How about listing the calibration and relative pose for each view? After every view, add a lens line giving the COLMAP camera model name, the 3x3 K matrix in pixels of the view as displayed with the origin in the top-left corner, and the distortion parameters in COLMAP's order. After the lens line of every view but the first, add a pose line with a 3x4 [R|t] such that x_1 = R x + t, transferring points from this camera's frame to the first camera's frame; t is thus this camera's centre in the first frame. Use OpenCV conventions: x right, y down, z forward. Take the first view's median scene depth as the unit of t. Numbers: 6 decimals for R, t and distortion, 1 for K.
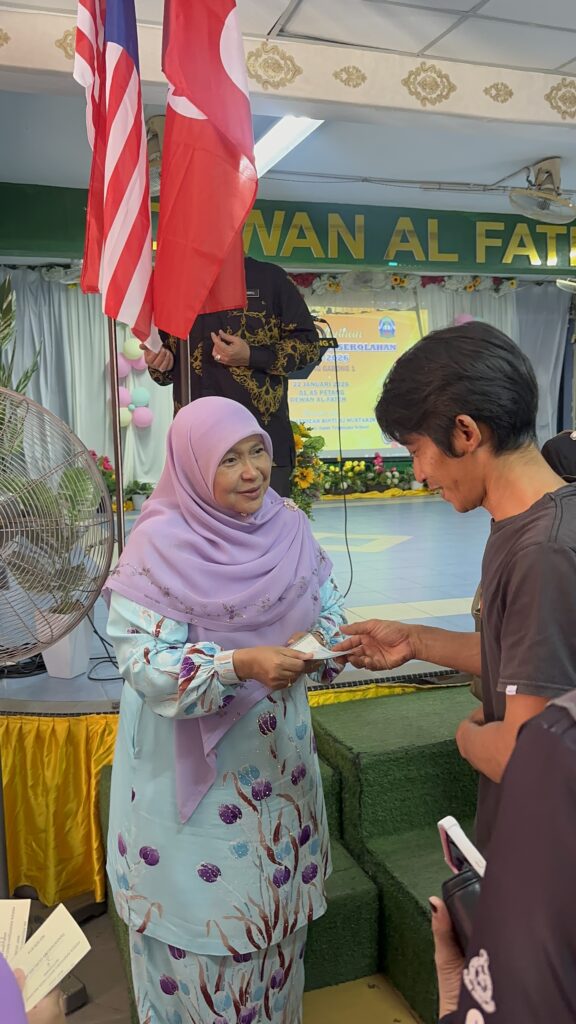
lens RADIAL K [[940.0, 0, 287.6], [0, 940.0, 542.7], [0, 0, 1]] dist [0.093856, -0.193457]
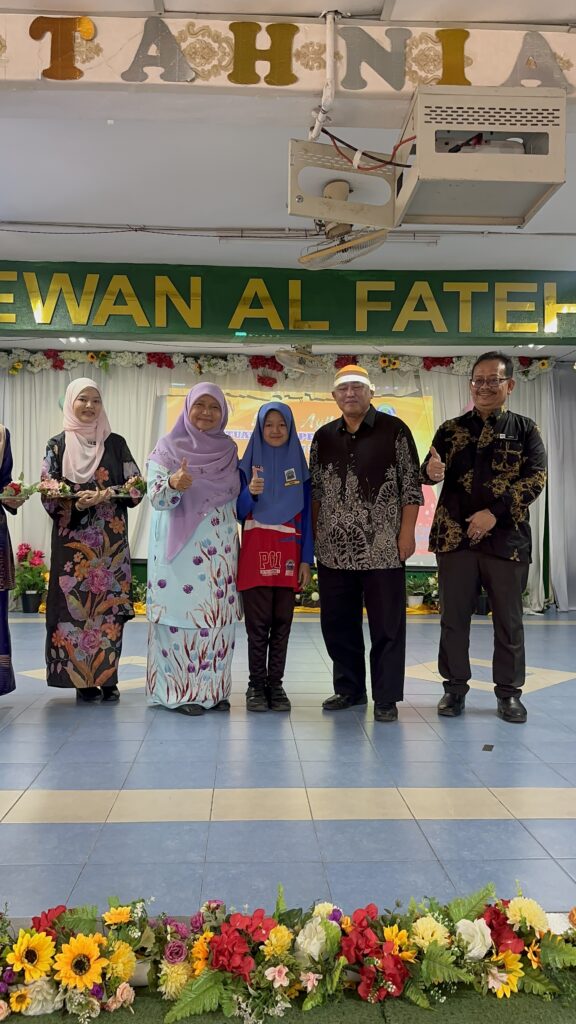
lens RADIAL K [[916.2, 0, 282.9], [0, 916.2, 524.2], [0, 0, 1]] dist [0.106325, -0.168187]
pose [[0.952636, 0.036332, -0.301936, 0.379421], [-0.072224, 0.991462, -0.108571, -0.044831], [0.295413, 0.125236, 0.947126, 0.266027]]
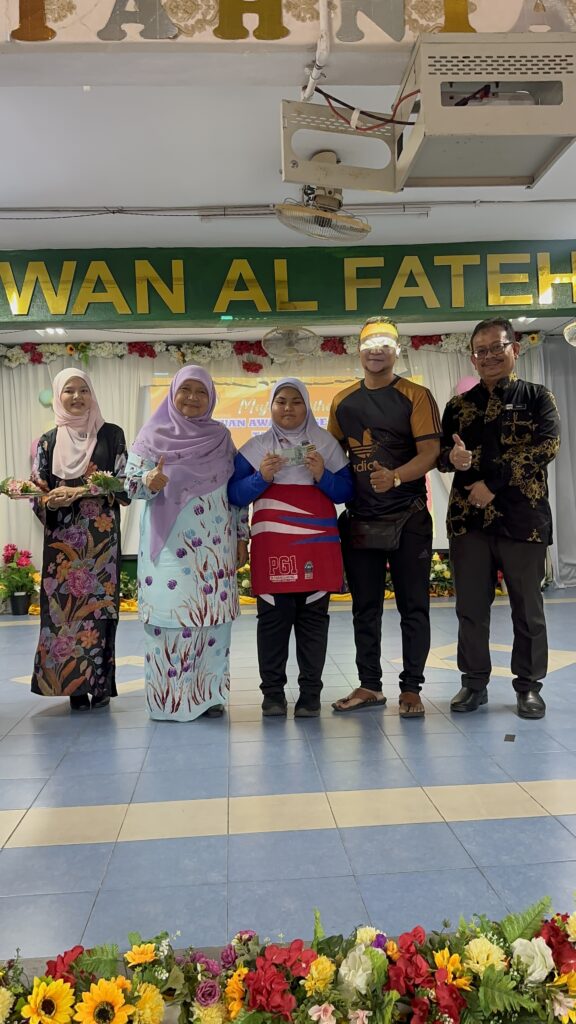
lens RADIAL K [[916.2, 0, 282.9], [0, 916.2, 524.2], [0, 0, 1]] dist [0.106325, -0.168187]
pose [[0.958389, -0.000603, -0.285466, 0.363001], [-0.027997, 0.994978, -0.096097, -0.048039], [0.284090, 0.100091, 0.953559, 0.286333]]
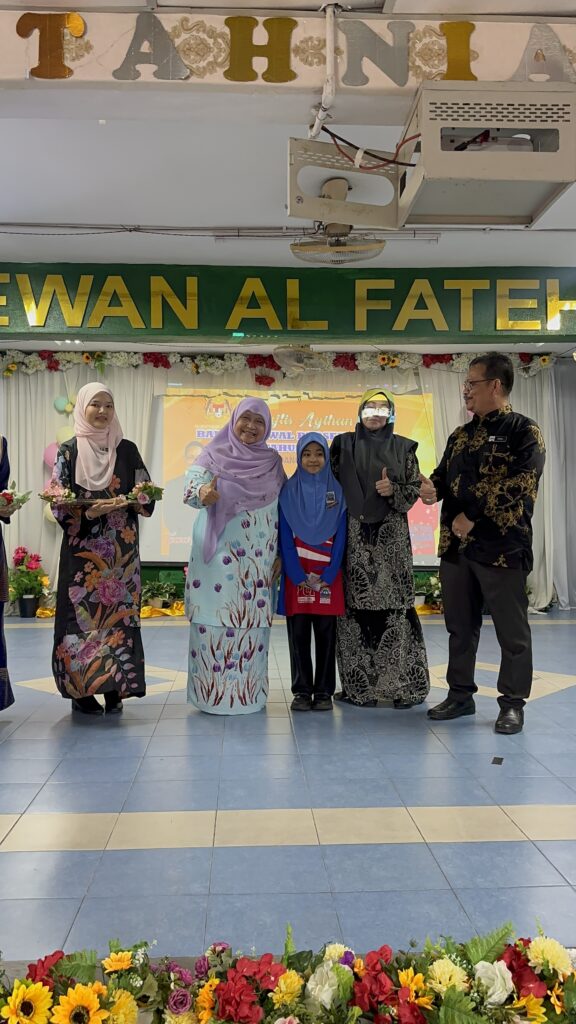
lens RADIAL K [[915.7, 0, 280.5], [0, 915.7, 522.8], [0, 0, 1]] dist [0.104378, -0.155535]
pose [[0.952899, 0.028067, -0.301988, 0.373340], [-0.062206, 0.992627, -0.104030, -0.053673], [0.296841, 0.117915, 0.947619, 0.277195]]
